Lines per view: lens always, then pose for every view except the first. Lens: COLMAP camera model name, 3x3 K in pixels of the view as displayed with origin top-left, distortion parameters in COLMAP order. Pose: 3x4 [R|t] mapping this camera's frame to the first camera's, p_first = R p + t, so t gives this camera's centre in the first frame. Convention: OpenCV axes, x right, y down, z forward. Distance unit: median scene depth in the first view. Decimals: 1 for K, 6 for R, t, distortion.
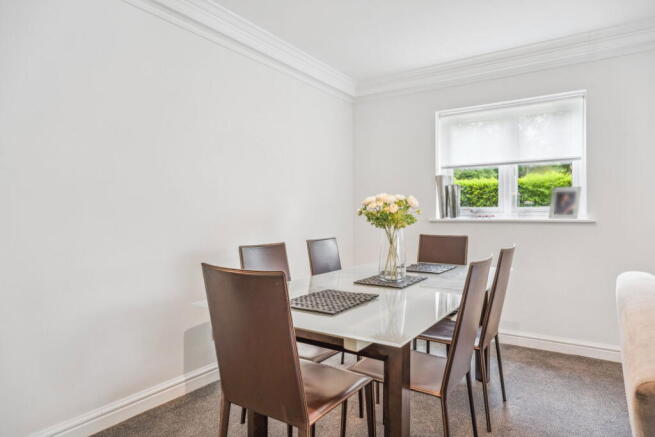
lens RADIAL K [[412.2, 0, 326.6], [0, 412.2, 215.8], [0, 0, 1]] dist [-0.003807, -0.000868]
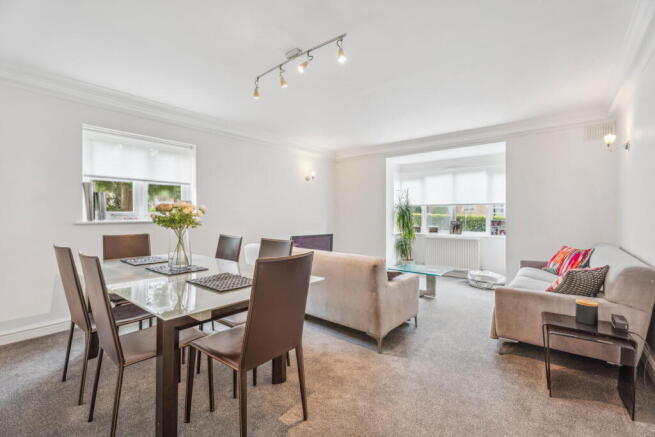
lens RADIAL K [[290.7, 0, 323.5], [0, 290.7, 216.0], [0, 0, 1]] dist [0.001535, -0.000178]
pose [[0.105573, 0.005525, 0.994396, -0.444510], [0.004828, 0.999970, -0.006068, 0.000694], [-0.994400, 0.005442, 0.105543, 0.283360]]
